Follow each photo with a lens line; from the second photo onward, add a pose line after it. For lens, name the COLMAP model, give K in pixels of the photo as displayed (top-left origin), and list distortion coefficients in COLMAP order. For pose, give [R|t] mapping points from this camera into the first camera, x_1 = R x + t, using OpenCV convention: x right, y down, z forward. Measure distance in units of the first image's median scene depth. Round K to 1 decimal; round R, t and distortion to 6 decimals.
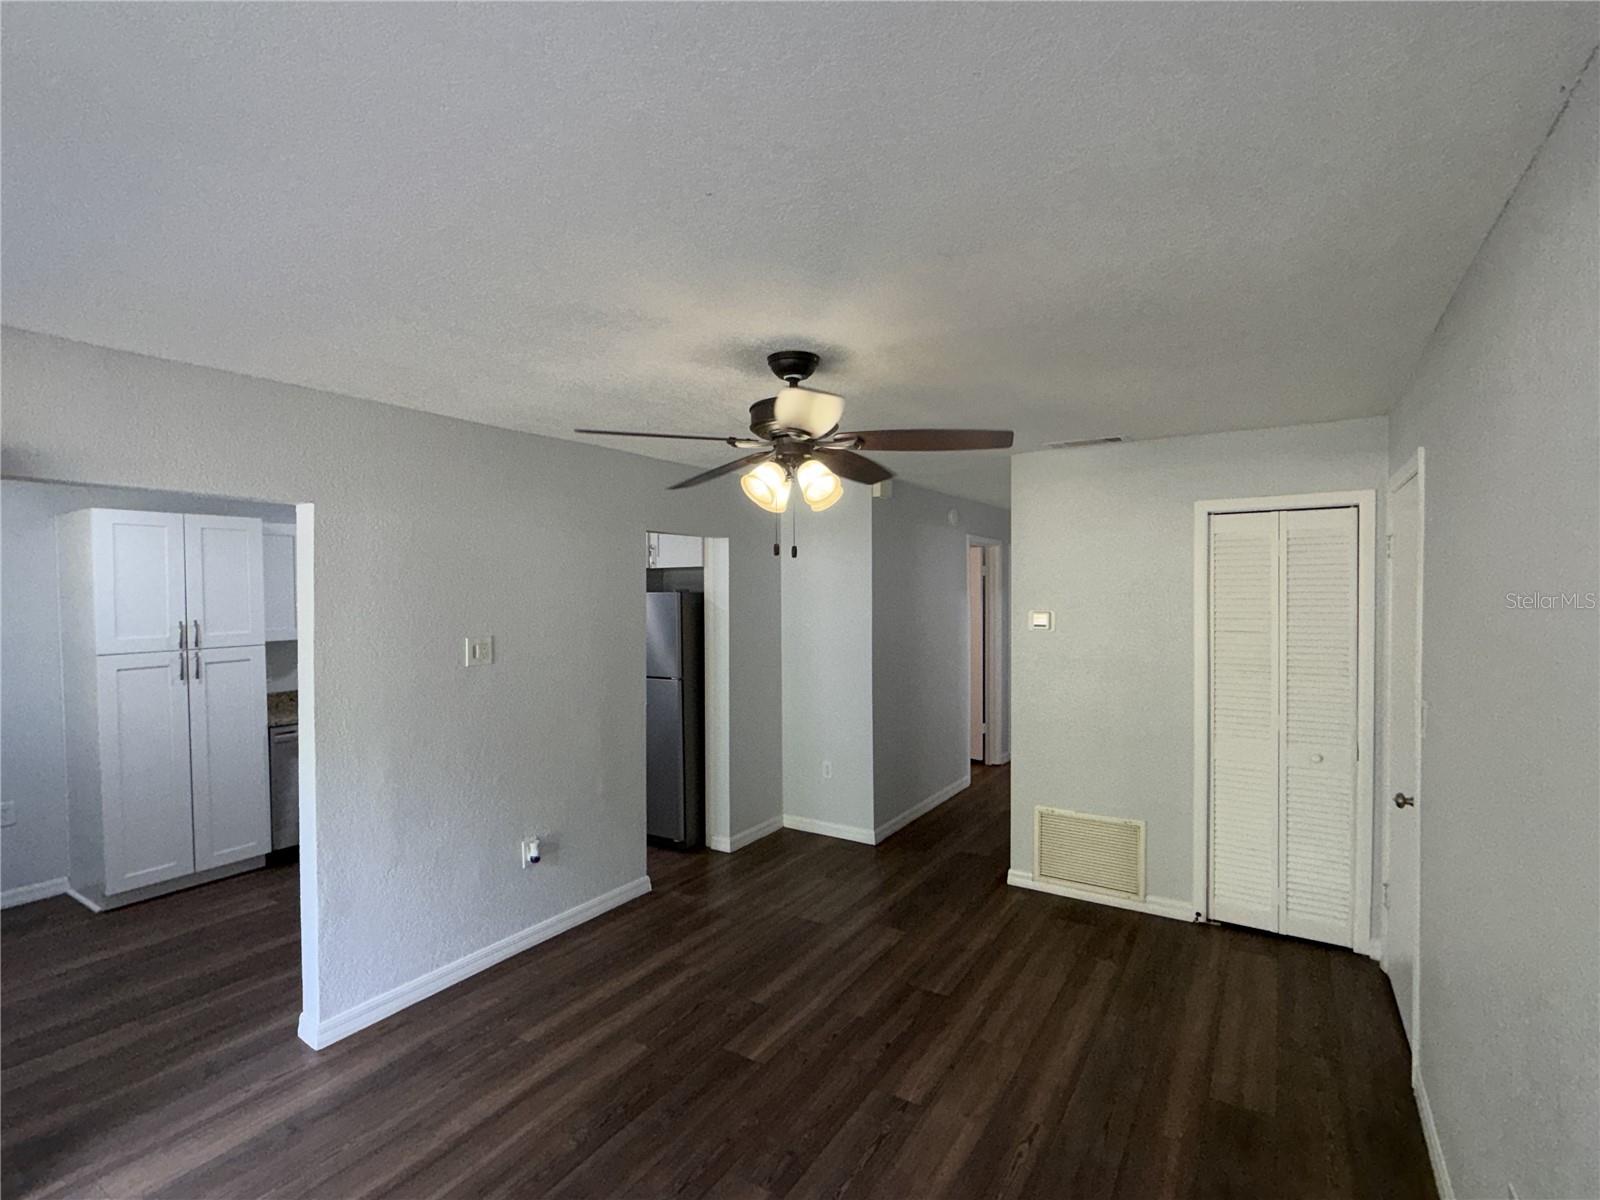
lens RADIAL K [[754.3, 0, 800.6], [0, 754.3, 602.6], [0, 0, 1]] dist [-0.001186, -0.000152]
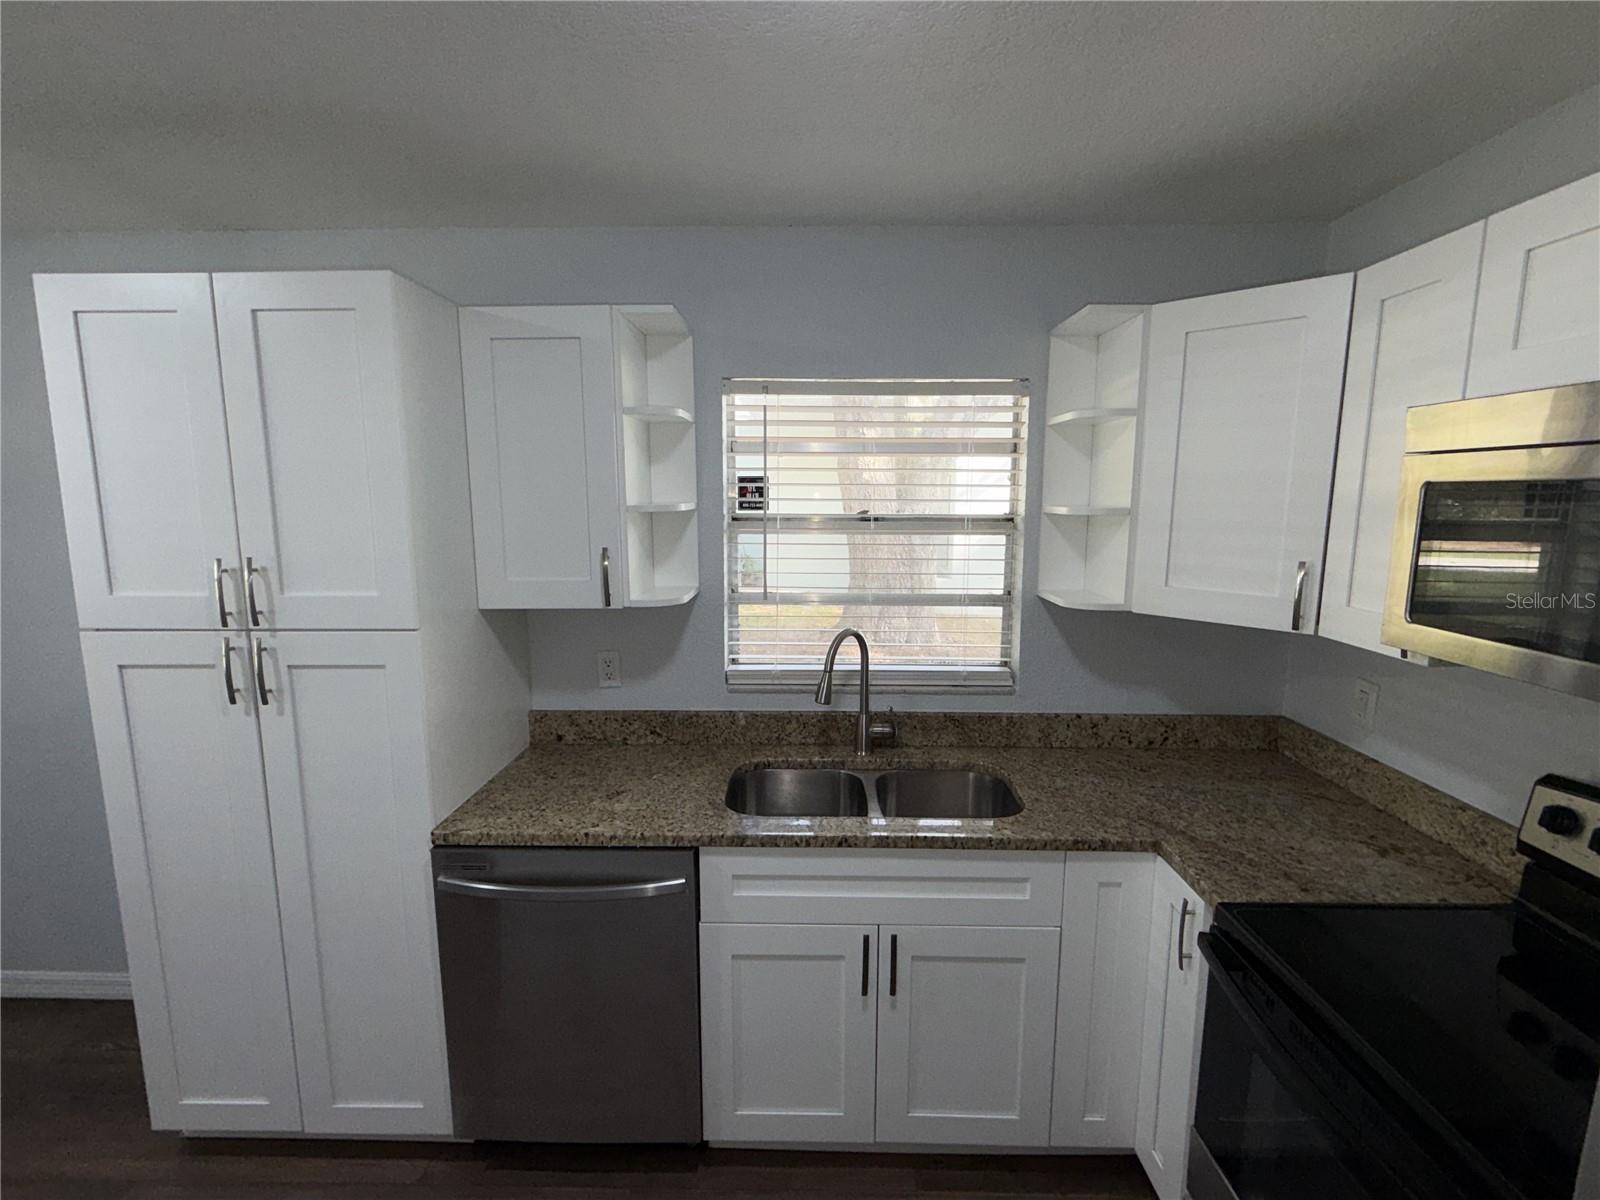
lens RADIAL K [[754.3, 0, 798.9], [0, 754.3, 600.1], [0, 0, 1]] dist [-0.001186, -0.000152]
pose [[0.527592, 0.125830, -0.840127, -0.325936], [-0.021015, 0.990600, 0.135170, -0.013014], [0.849238, -0.053659, 0.525277, 1.038917]]
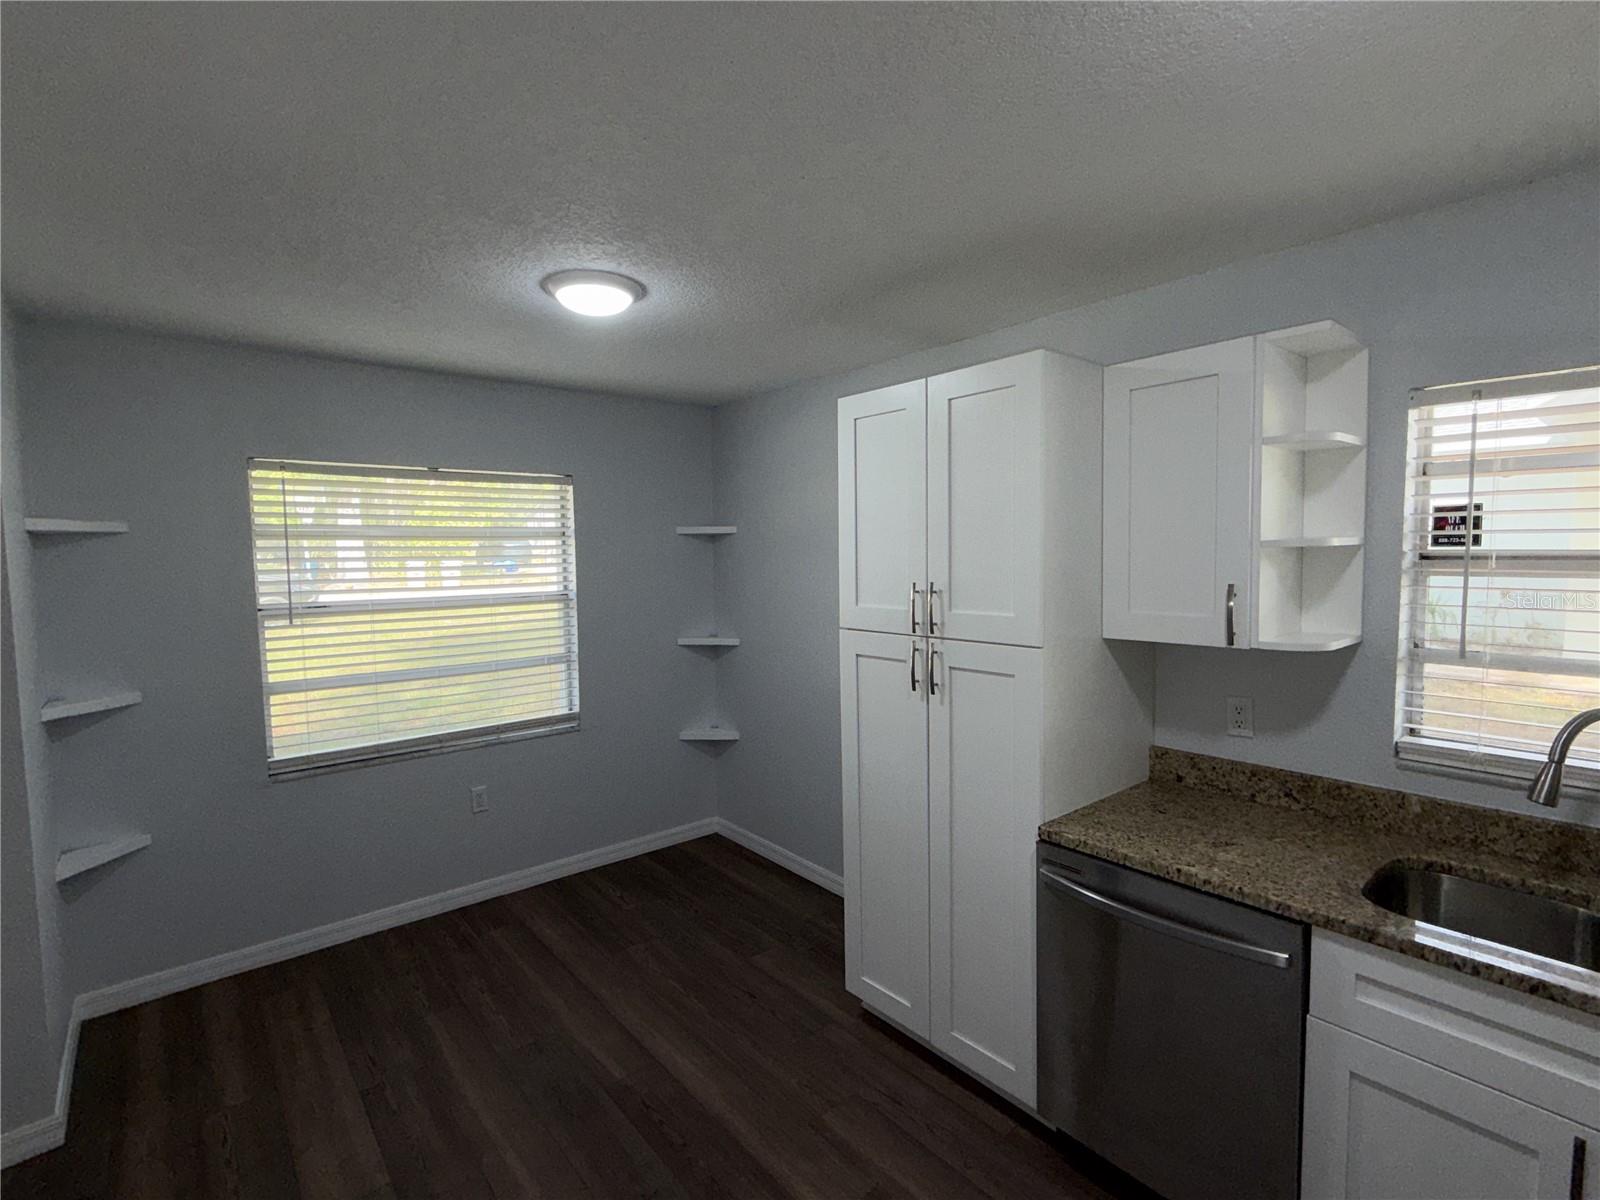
lens RADIAL K [[754.3, 0, 796.1], [0, 754.3, 599.1], [0, 0, 1]] dist [-0.001186, -0.000152]
pose [[-0.295863, 0.077872, -0.952051, -0.280243], [-0.002078, 0.996617, 0.082163, -0.007495], [0.955228, 0.026287, -0.294700, 1.067896]]
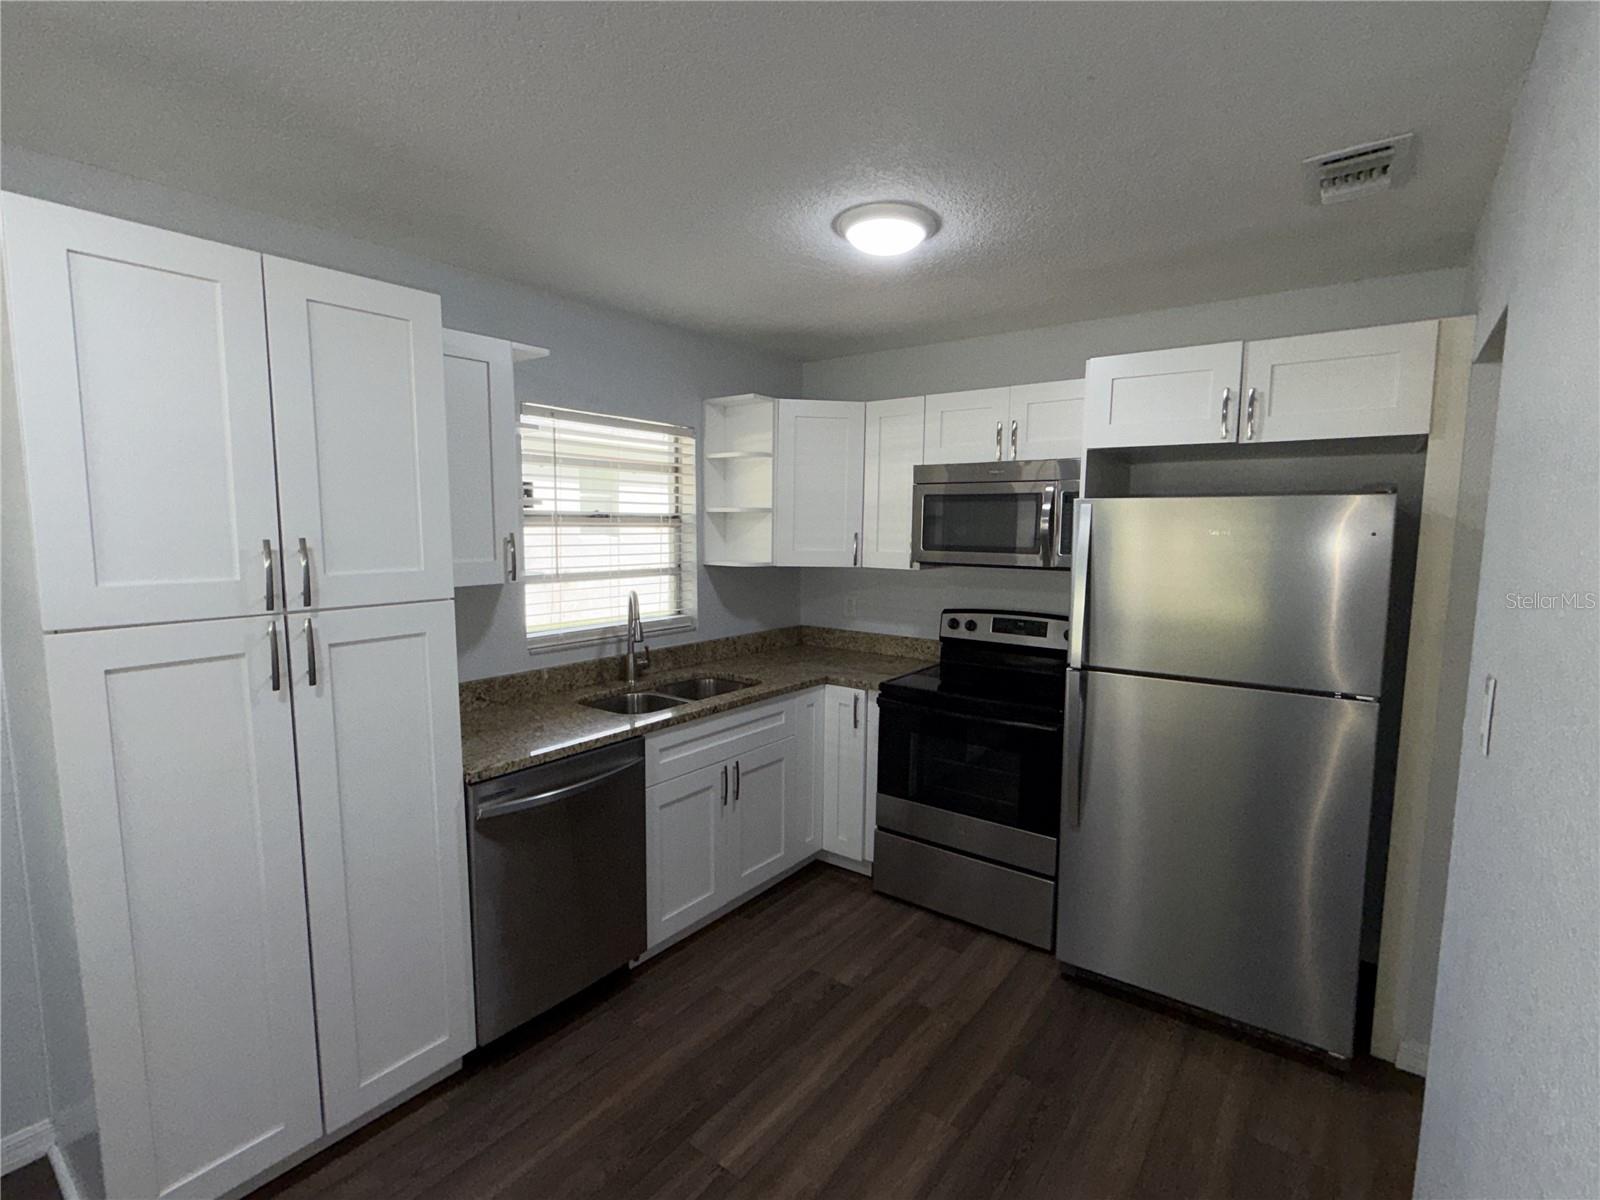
lens RADIAL K [[754.3, 0, 797.4], [0, 754.3, 598.6], [0, 0, 1]] dist [-0.001186, -0.000152]
pose [[0.996668, 0.020554, -0.078930, -0.516174], [-0.013987, 0.996462, 0.082877, 0.019083], [0.080354, -0.081497, 0.993429, 0.630784]]
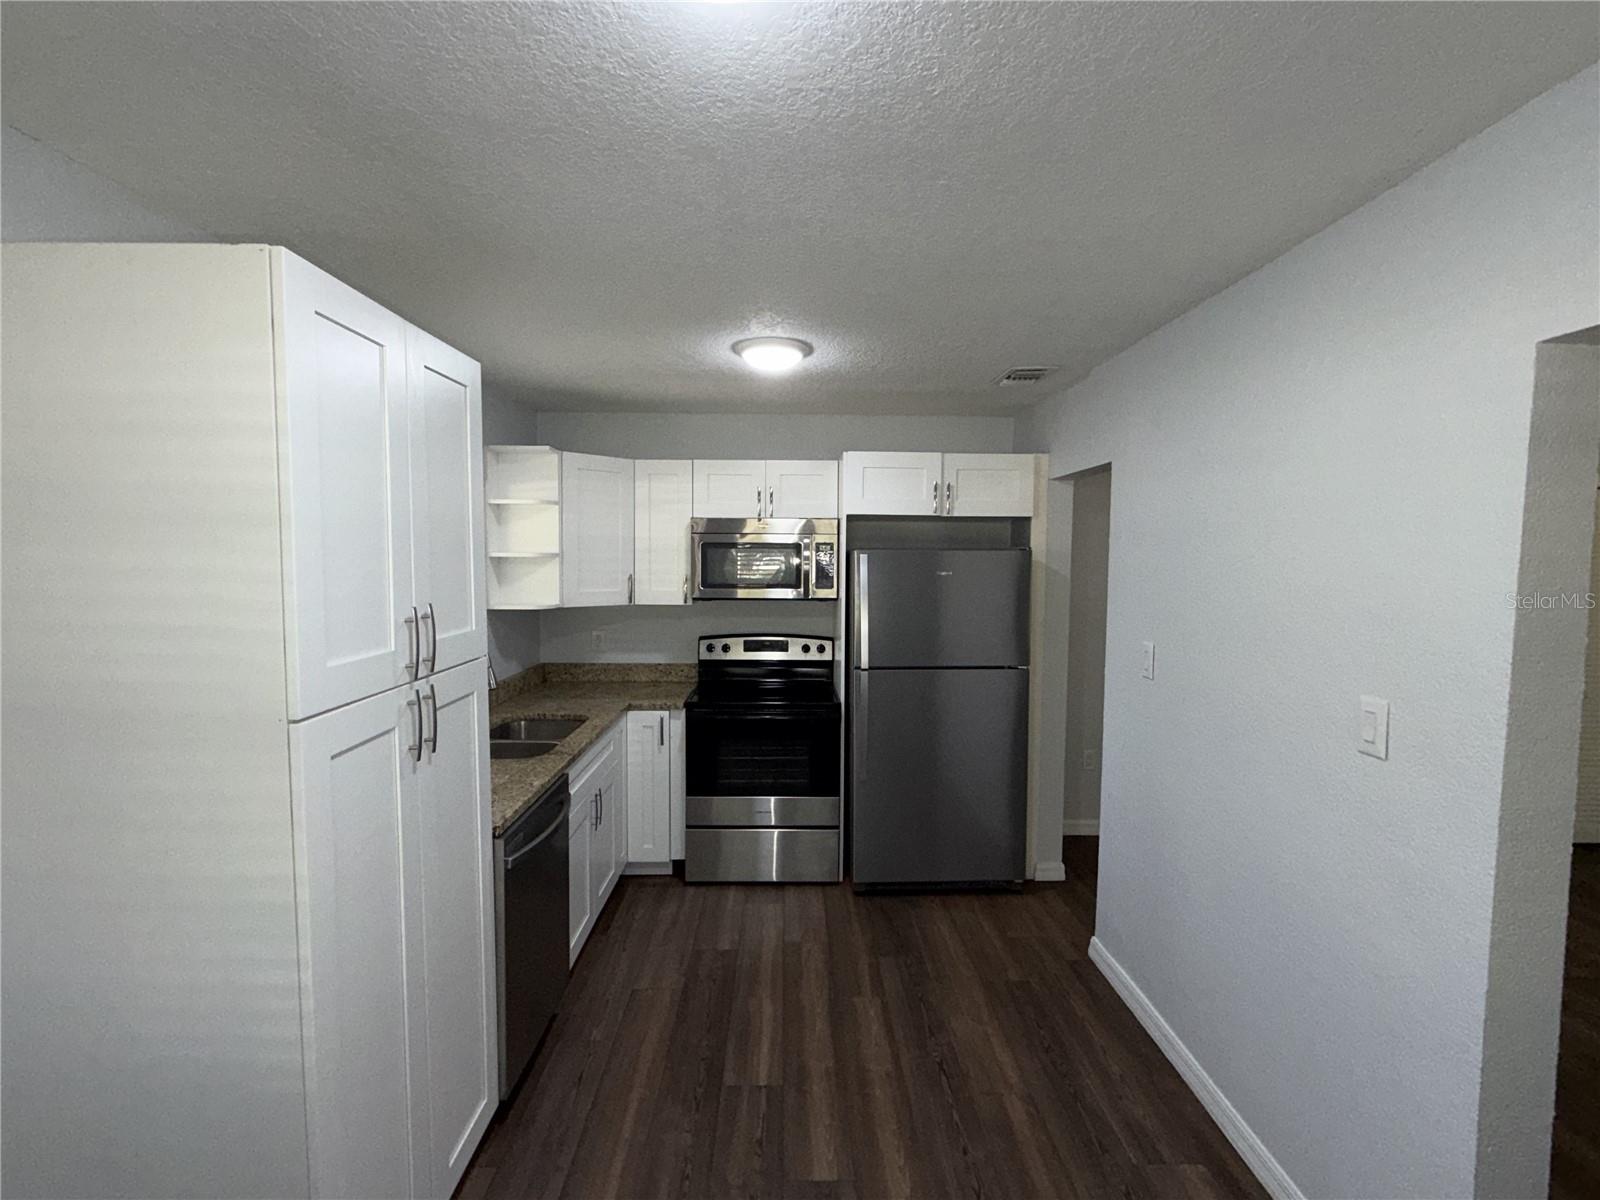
lens RADIAL K [[754.3, 0, 794.4], [0, 754.3, 601.7], [0, 0, 1]] dist [-0.001186, -0.000152]
pose [[0.837212, -0.026373, 0.546243, -0.860641], [0.000571, 0.998878, 0.047351, 0.004560], [-0.546879, -0.039331, 0.836288, 0.574952]]
